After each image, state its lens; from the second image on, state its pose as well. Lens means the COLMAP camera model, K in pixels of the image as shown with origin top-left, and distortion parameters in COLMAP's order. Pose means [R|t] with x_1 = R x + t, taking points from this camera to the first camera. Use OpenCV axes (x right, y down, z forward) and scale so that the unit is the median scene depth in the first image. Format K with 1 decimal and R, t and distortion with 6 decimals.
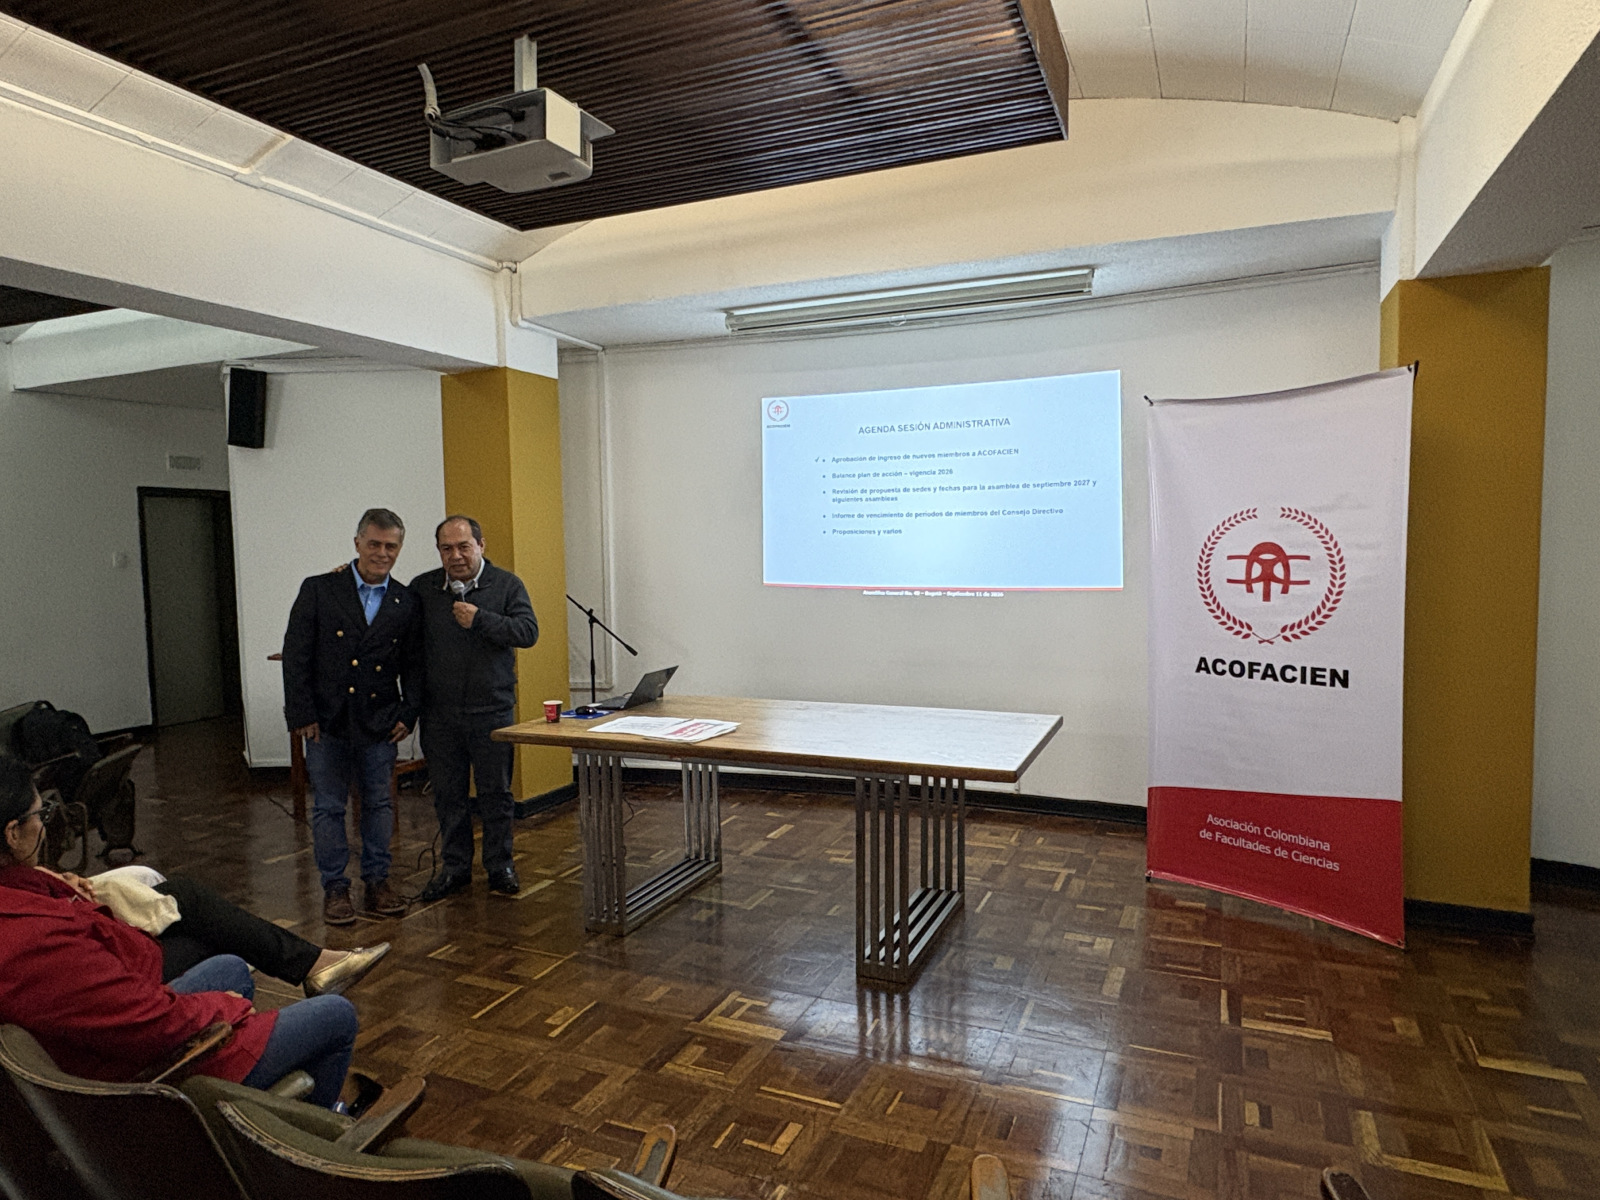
lens RADIAL K [[976.6, 0, 802.4], [0, 976.6, 588.7], [0, 0, 1]] dist [-0.002105, 0.000018]
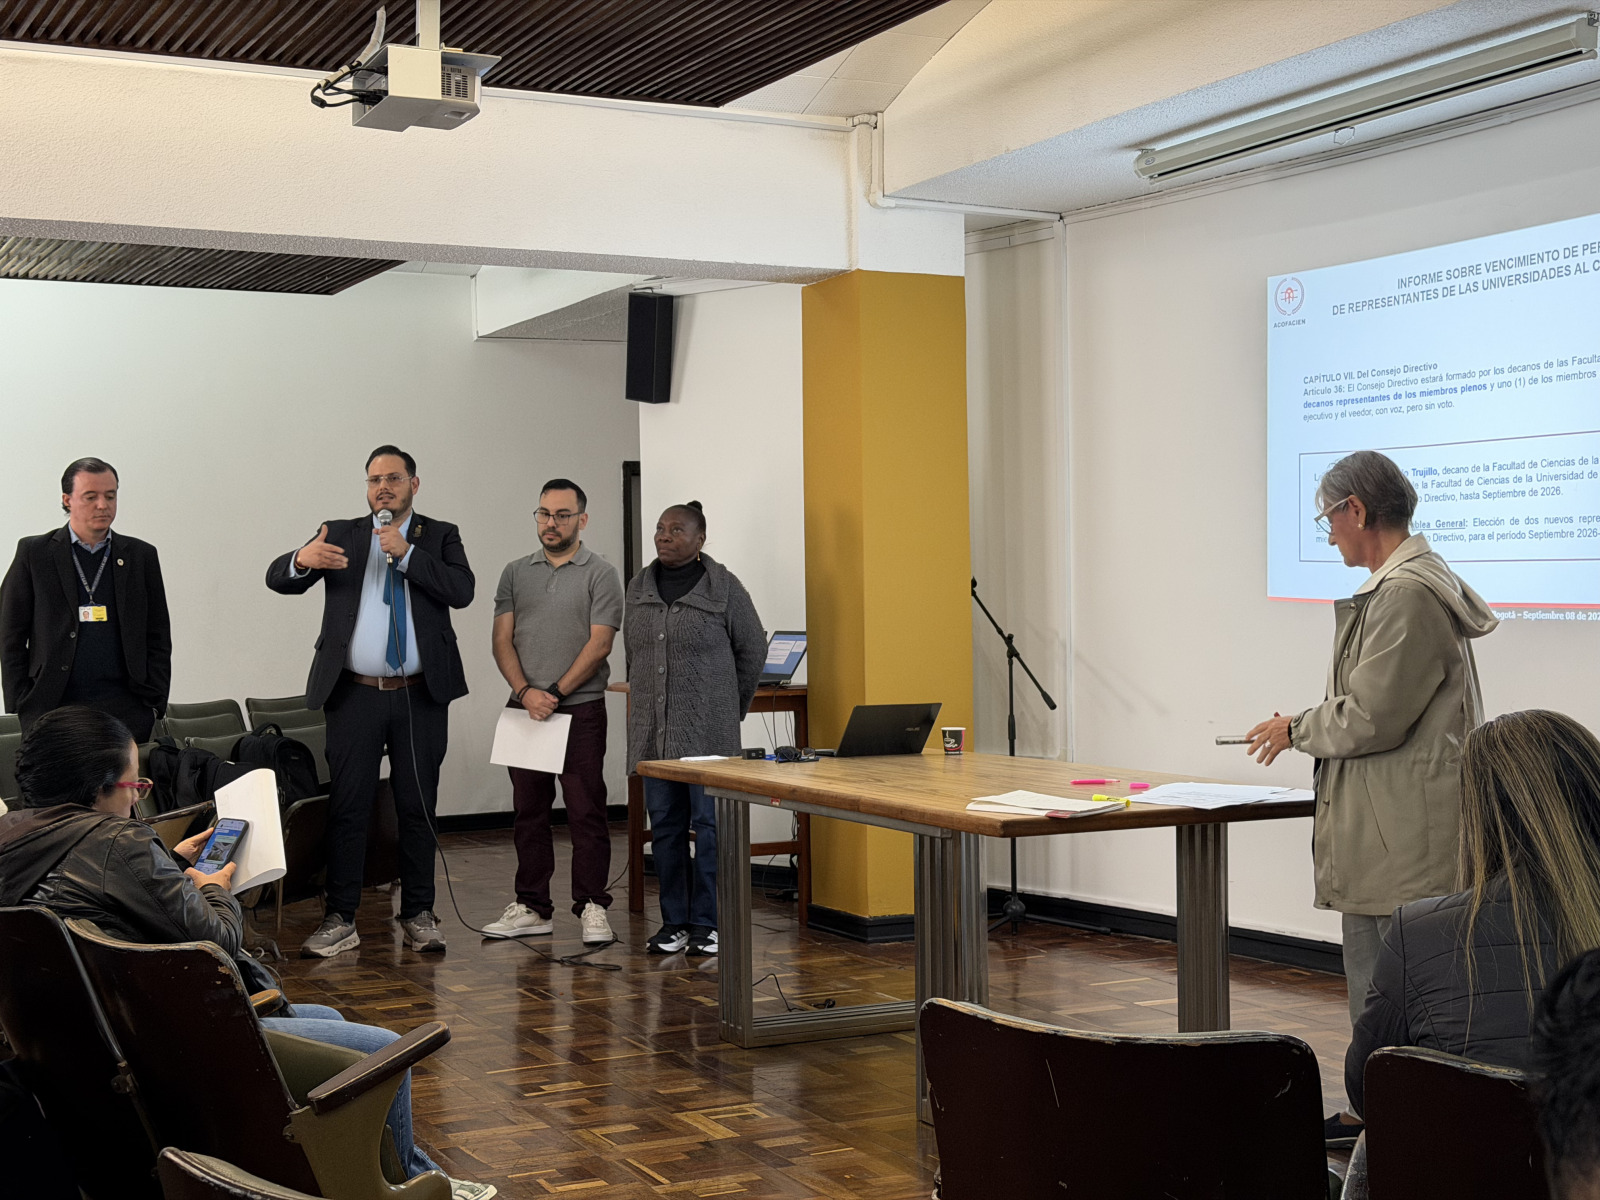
lens RADIAL K [[2227.7, 0, 799.7], [0, 2227.7, 602.1], [0, 0, 1]] dist [0.048754, 0.000000]
pose [[0.763449, 0.011063, -0.645774, 0.628136], [-0.034357, 0.999133, -0.023501, 0.039898], [0.644954, 0.040128, 0.763167, -0.189162]]
